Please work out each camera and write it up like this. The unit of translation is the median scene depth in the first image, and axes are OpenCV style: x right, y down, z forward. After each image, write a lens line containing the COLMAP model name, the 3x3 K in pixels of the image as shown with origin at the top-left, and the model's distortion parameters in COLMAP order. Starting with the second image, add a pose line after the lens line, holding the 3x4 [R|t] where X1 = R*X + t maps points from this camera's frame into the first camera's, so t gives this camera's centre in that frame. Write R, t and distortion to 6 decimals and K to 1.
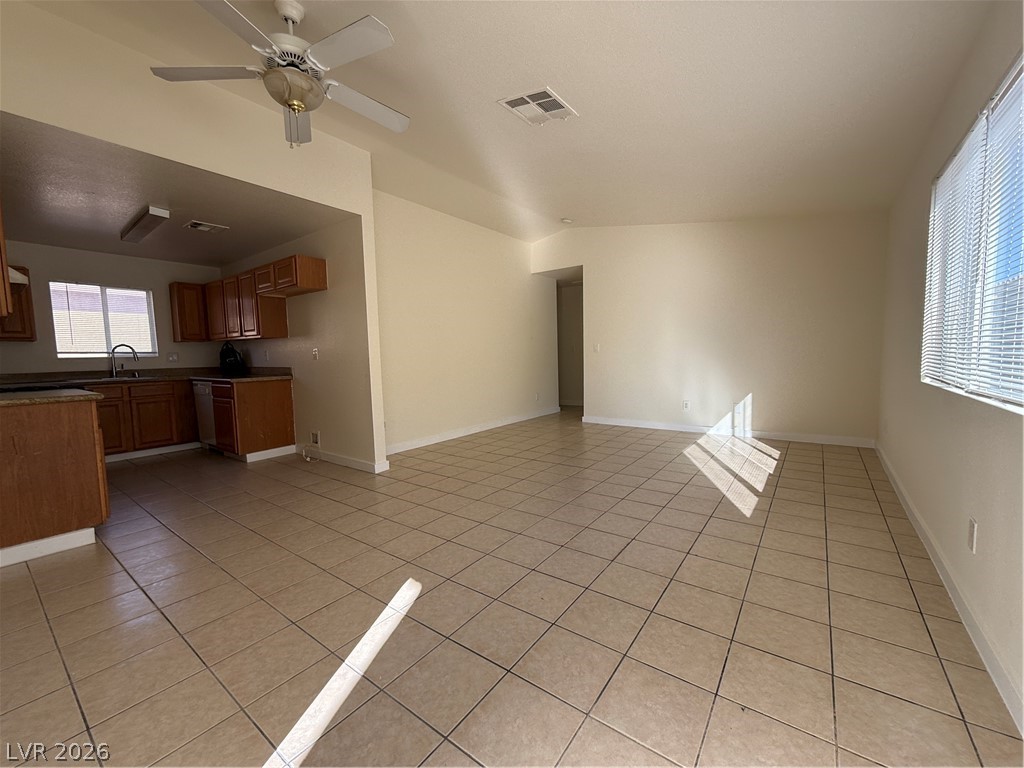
lens RADIAL K [[409.1, 0, 514.2], [0, 409.1, 384.1], [0, 0, 1]] dist [0.002476, -0.000092]
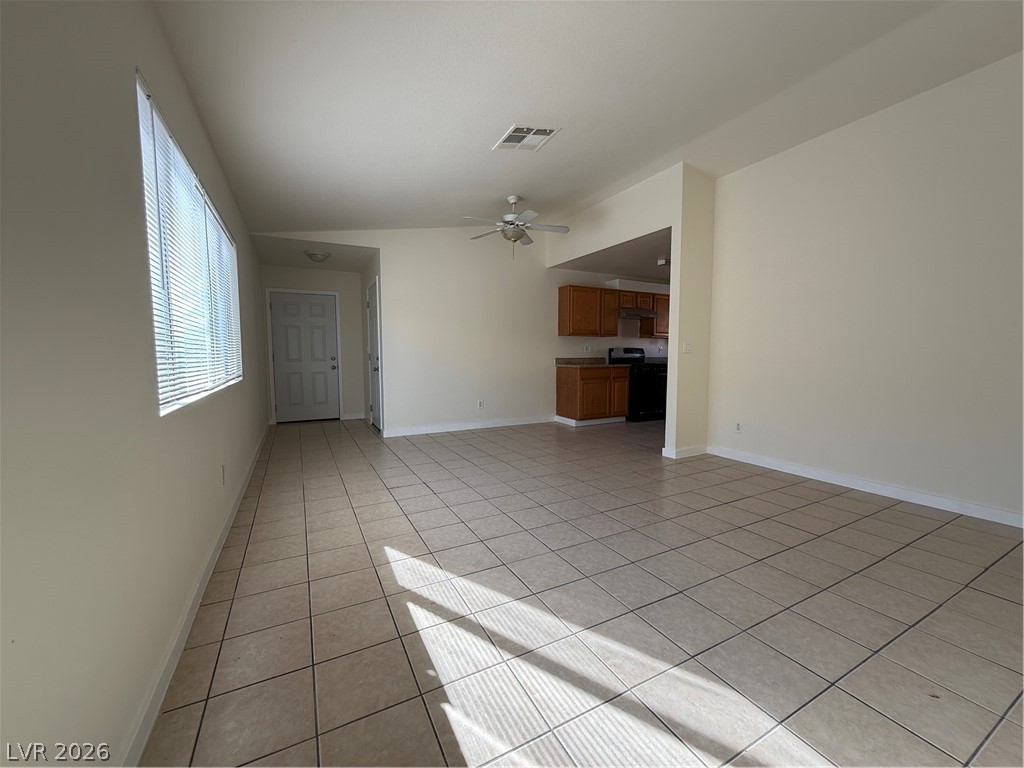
lens RADIAL K [[409.1, 0, 514.2], [0, 409.1, 384.1], [0, 0, 1]] dist [0.002476, -0.000092]
pose [[-0.432321, 0.093617, -0.896847, 0.705661], [-0.054702, 0.990041, 0.129714, -0.085869], [0.900059, 0.105137, -0.422895, 0.923905]]
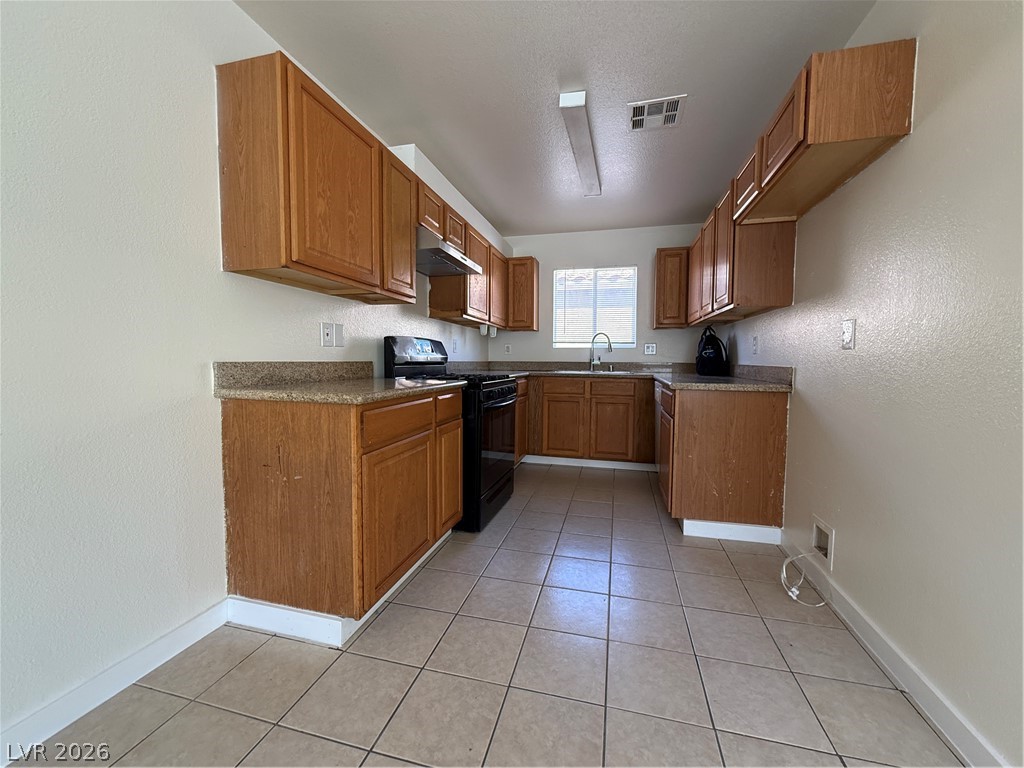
lens RADIAL K [[409.1, 0, 514.2], [0, 409.1, 384.1], [0, 0, 1]] dist [0.002476, -0.000092]
pose [[0.374348, 0.084290, -0.923449, -0.232857], [-0.087465, 0.994630, 0.055330, -0.021780], [0.923154, 0.060056, 0.379710, 0.542634]]
